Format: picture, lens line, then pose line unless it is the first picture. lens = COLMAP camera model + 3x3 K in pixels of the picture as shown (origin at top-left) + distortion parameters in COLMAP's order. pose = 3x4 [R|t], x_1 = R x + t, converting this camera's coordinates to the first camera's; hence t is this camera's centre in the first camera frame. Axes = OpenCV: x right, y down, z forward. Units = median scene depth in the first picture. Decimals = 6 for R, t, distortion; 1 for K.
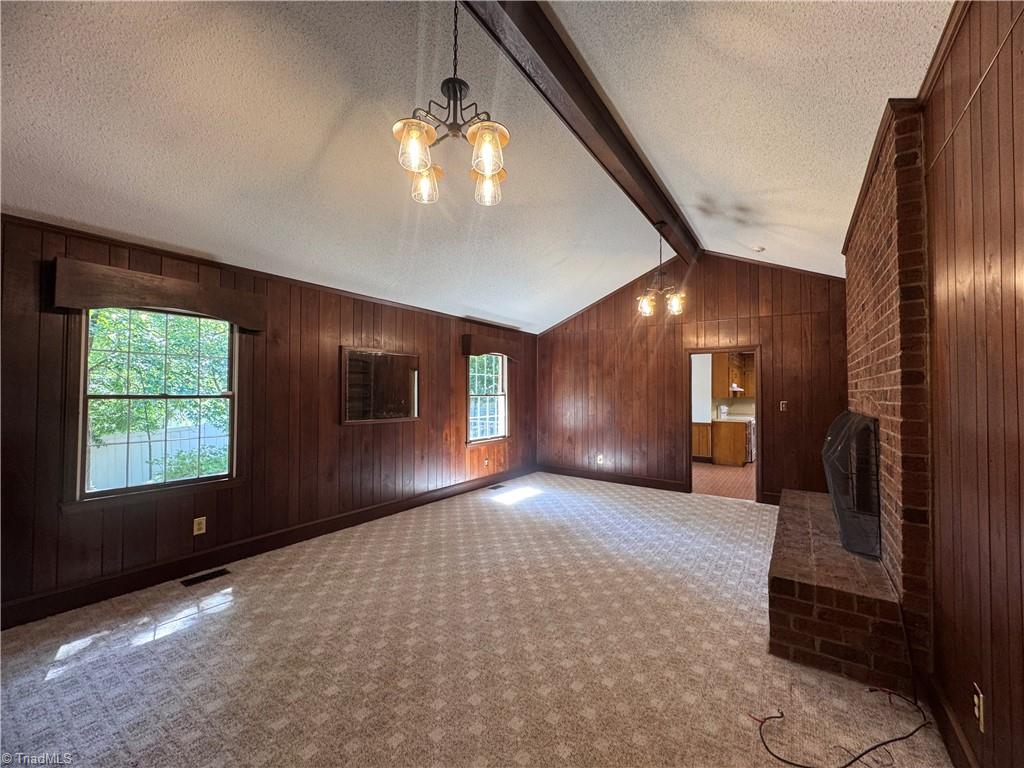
lens RADIAL K [[407.6, 0, 509.0], [0, 407.6, 385.4], [0, 0, 1]] dist [-0.006096, 0.001108]
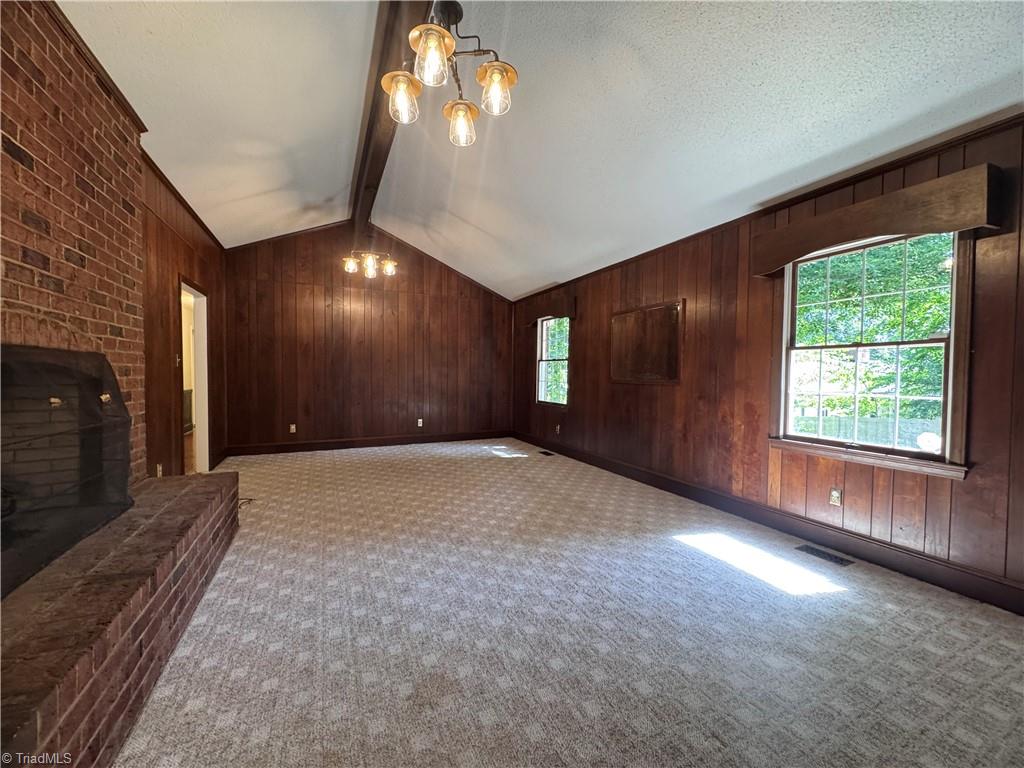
lens RADIAL K [[407.6, 0, 514.2], [0, 407.6, 385.9], [0, 0, 1]] dist [-0.006096, 0.001108]
pose [[-0.491937, 0.019652, -0.870409, 0.934388], [0.006106, 0.999799, 0.019122, 0.107974], [0.870609, 0.004092, -0.491958, 1.695262]]
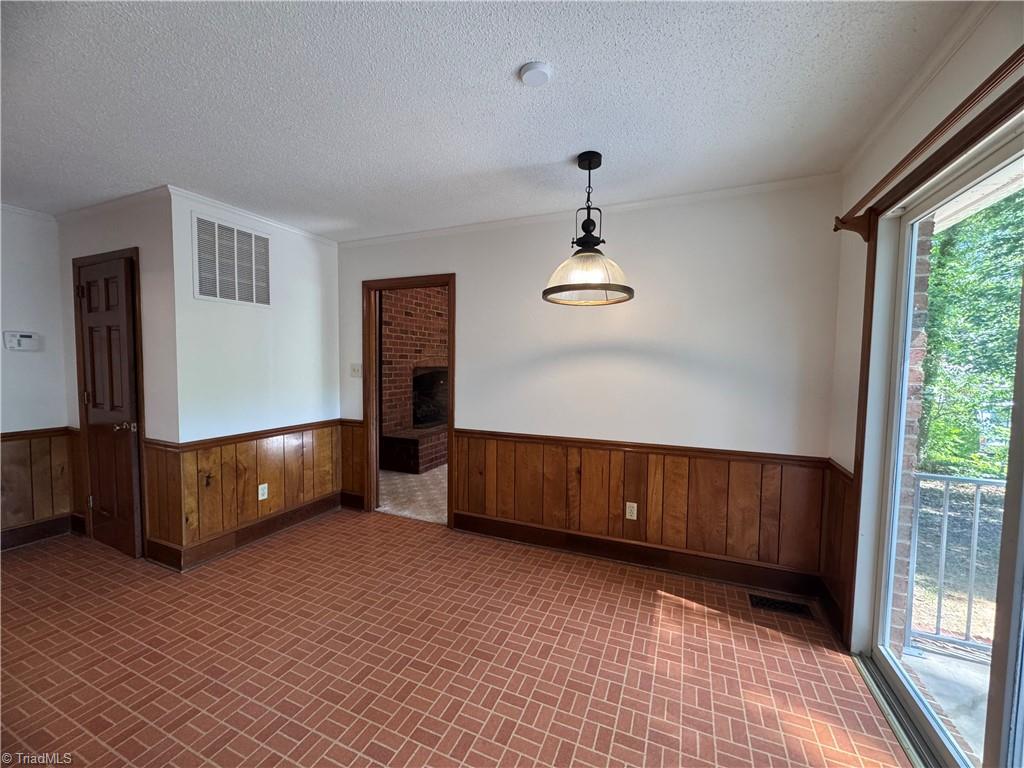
lens RADIAL K [[407.6, 0, 513.2], [0, 407.6, 385.5], [0, 0, 1]] dist [-0.006096, 0.001108]
pose [[-0.977219, -0.002593, -0.212215, 0.862226], [-0.009958, 0.999384, 0.033644, 0.080966], [0.211997, 0.034991, -0.976644, 2.832374]]
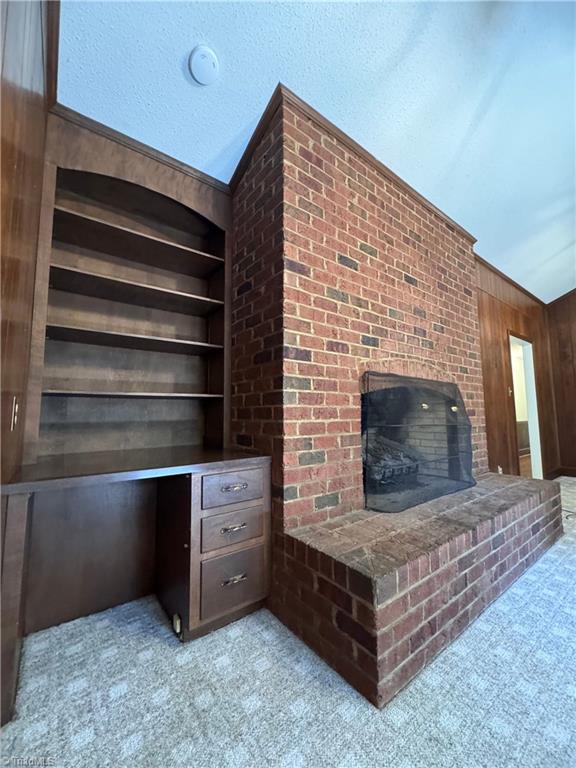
lens RADIAL K [[305.7, 0, 289.1], [0, 305.7, 385.6], [0, 0, 1]] dist [-0.006096, 0.001108]
pose [[-0.954189, 0.029829, 0.297715, 0.865924], [-0.003647, 0.993785, -0.111257, 0.159646], [-0.299184, -0.107246, -0.948149, 1.672915]]
